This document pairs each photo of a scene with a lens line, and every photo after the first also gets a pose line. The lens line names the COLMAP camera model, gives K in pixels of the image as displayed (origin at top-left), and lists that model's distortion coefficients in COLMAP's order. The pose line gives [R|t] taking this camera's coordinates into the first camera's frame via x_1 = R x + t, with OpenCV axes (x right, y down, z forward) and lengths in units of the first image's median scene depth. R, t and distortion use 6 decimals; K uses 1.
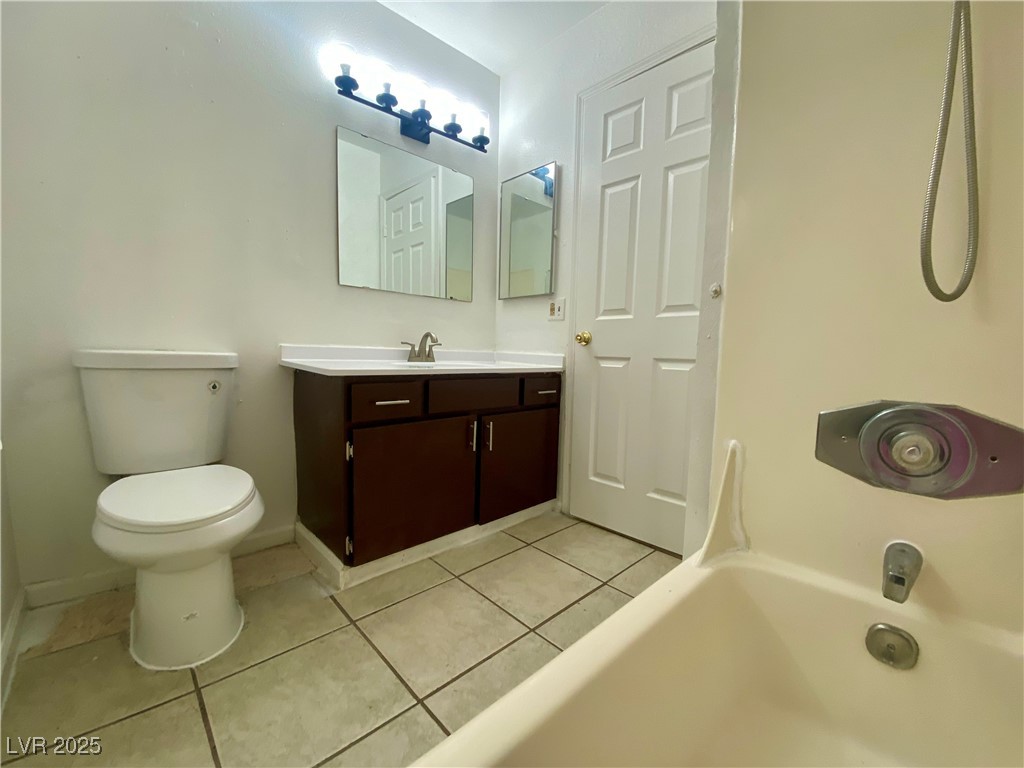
lens RADIAL K [[414.5, 0, 513.0], [0, 414.5, 387.7], [0, 0, 1]] dist [0.013427, -0.017025]
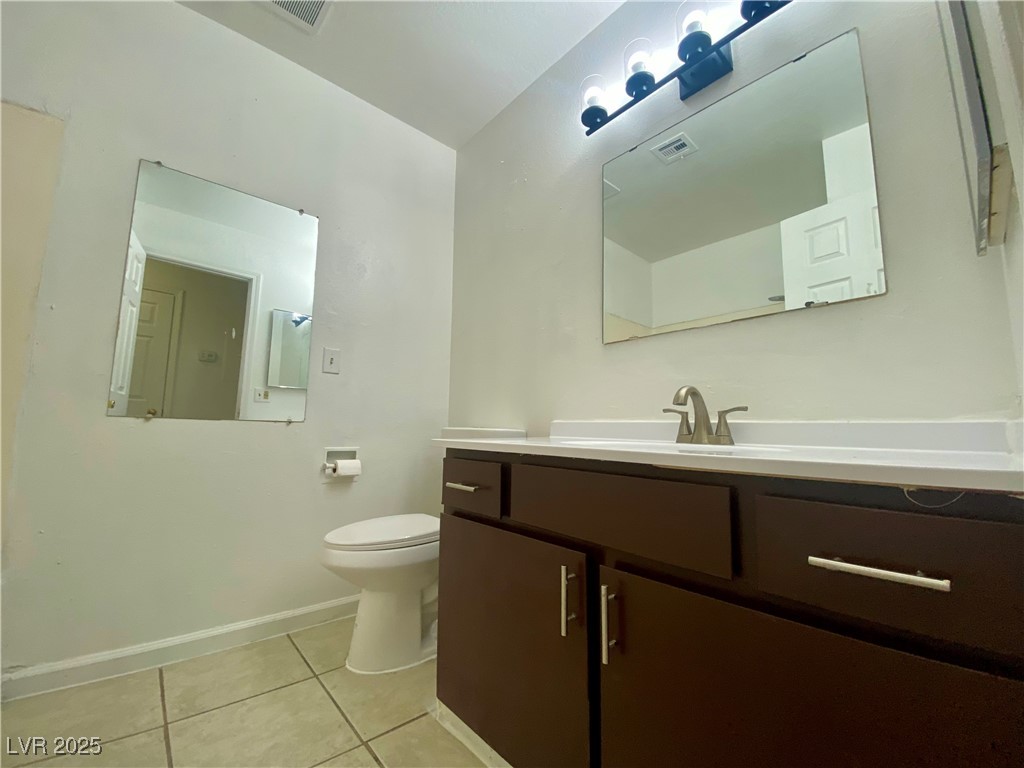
lens RADIAL K [[414.5, 0, 514.1], [0, 414.5, 386.2], [0, 0, 1]] dist [0.013427, -0.017025]
pose [[-0.038947, -0.141888, -0.989116, 0.349970], [-0.105355, 0.984933, -0.137139, -0.039905], [0.993672, 0.098867, -0.053309, 0.840197]]
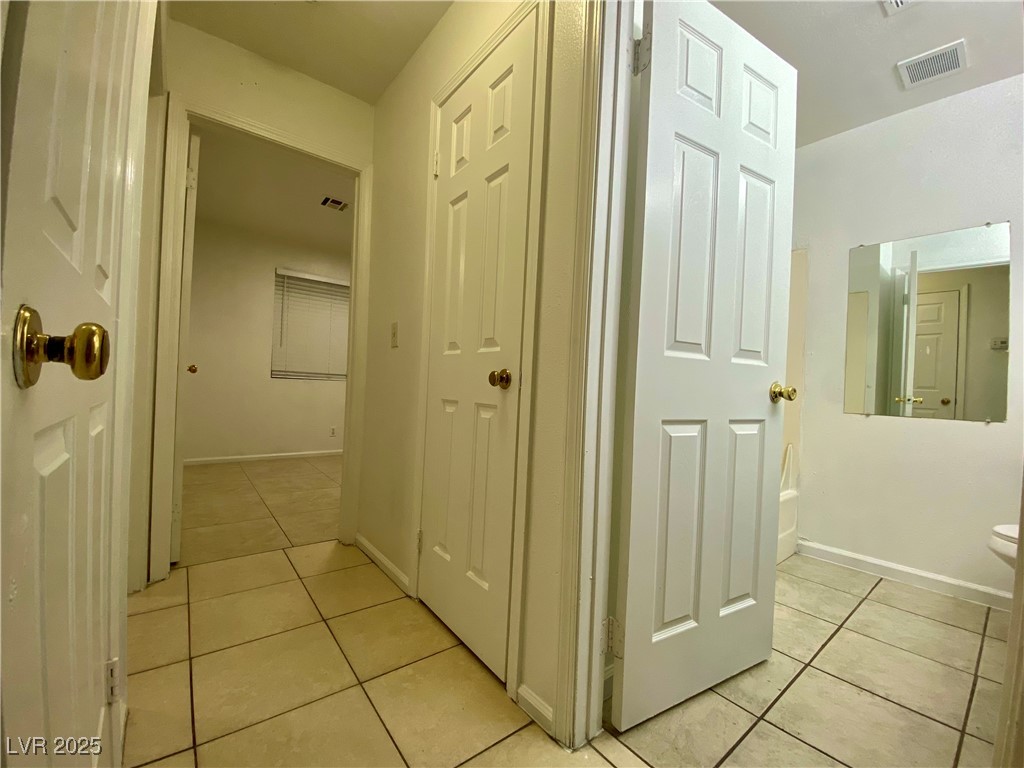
lens RADIAL K [[414.5, 0, 509.2], [0, 414.5, 387.4], [0, 0, 1]] dist [0.013427, -0.017025]
pose [[-0.992557, -0.062483, 0.104533, 0.511067], [-0.053357, 0.994696, 0.087938, -0.143845], [-0.109473, 0.081706, -0.990626, 1.400327]]
